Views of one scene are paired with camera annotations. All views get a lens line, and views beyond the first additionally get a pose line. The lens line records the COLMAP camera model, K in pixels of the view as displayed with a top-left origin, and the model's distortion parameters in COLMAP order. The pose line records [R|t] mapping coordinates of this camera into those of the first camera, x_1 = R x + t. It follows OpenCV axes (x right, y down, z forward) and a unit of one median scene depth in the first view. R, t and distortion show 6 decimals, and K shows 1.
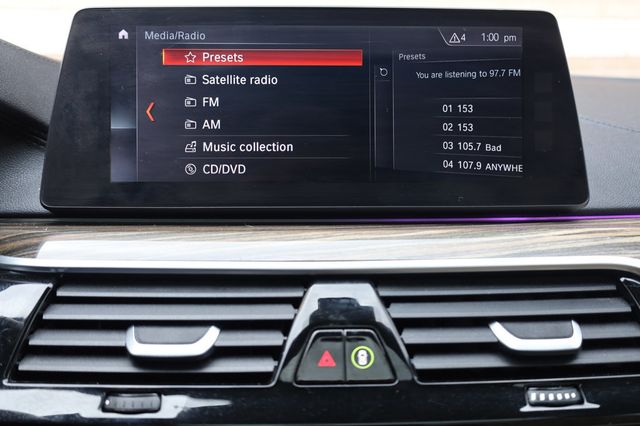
lens RADIAL K [[651.1, 0, 319.2], [0, 651.1, 214.3], [0, 0, 1]] dist [-0.018390, 0.000000]
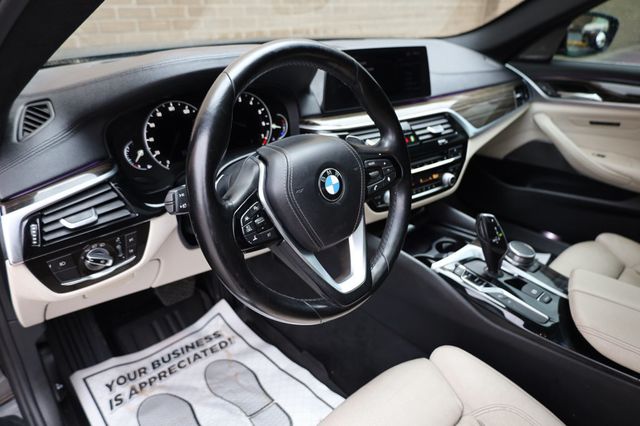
lens RADIAL K [[446.3, 0, 315.0], [0, 446.3, 211.0], [0, 0, 1]] dist [-0.006084, 0.000280]
pose [[0.831651, -0.227086, 0.506742, -2.045047], [0.062387, 0.944991, 0.321091, -0.320141], [-0.551782, -0.235421, 0.800071, -1.141619]]
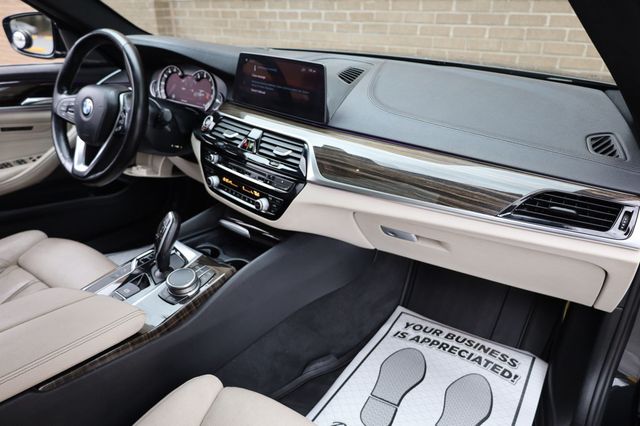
lens RADIAL K [[446.3, 0, 314.3], [0, 446.3, 217.3], [0, 0, 1]] dist [-0.006084, 0.000280]
pose [[0.670674, 0.327551, -0.665512, 2.462147], [-0.127198, 0.934713, 0.331862, -0.381399], [0.730765, -0.137919, 0.668552, -0.783373]]
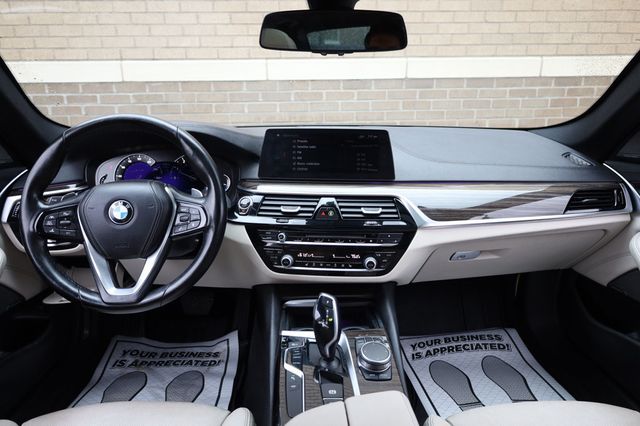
lens RADIAL K [[446.3, 0, 315.4], [0, 446.3, 203.1], [0, 0, 1]] dist [-0.006084, 0.000280]
pose [[0.991794, 0.028477, -0.124636, 0.332288], [-0.016346, 0.995122, 0.097291, -0.152566], [0.126798, -0.094455, 0.987421, -2.033613]]
